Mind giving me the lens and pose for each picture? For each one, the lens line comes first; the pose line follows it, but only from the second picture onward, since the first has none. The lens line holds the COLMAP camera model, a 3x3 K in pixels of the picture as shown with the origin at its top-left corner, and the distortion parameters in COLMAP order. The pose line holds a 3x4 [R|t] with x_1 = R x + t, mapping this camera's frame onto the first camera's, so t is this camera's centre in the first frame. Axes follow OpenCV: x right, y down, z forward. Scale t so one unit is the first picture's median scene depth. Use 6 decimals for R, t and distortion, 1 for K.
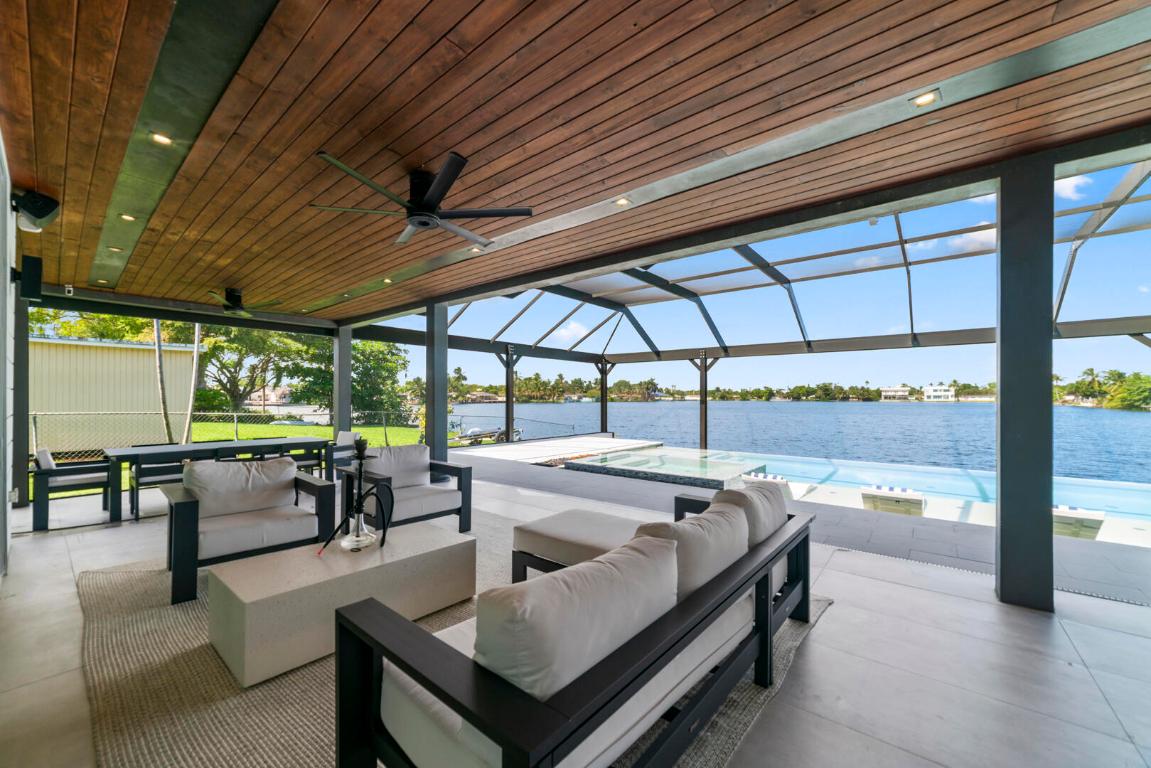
lens RADIAL K [[443.0, 0, 576.5], [0, 443.0, 391.4], [0, 0, 1]] dist [-0.003145, -0.000025]
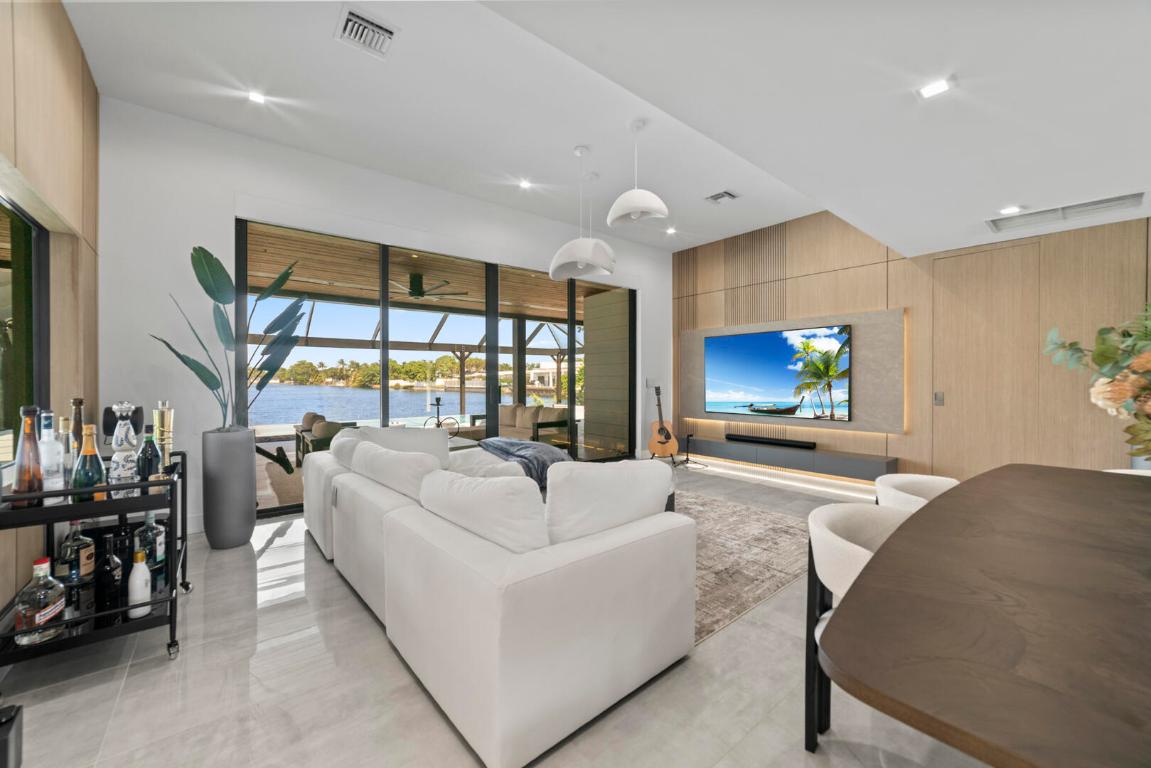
lens RADIAL K [[443.0, 0, 579.1], [0, 443.0, 383.2], [0, 0, 1]] dist [-0.003145, -0.000025]
pose [[0.178382, -0.005220, 0.983947, -0.232691], [-0.015962, 0.999839, 0.008198, 0.004930], [-0.983832, -0.017168, 0.178270, 0.037741]]
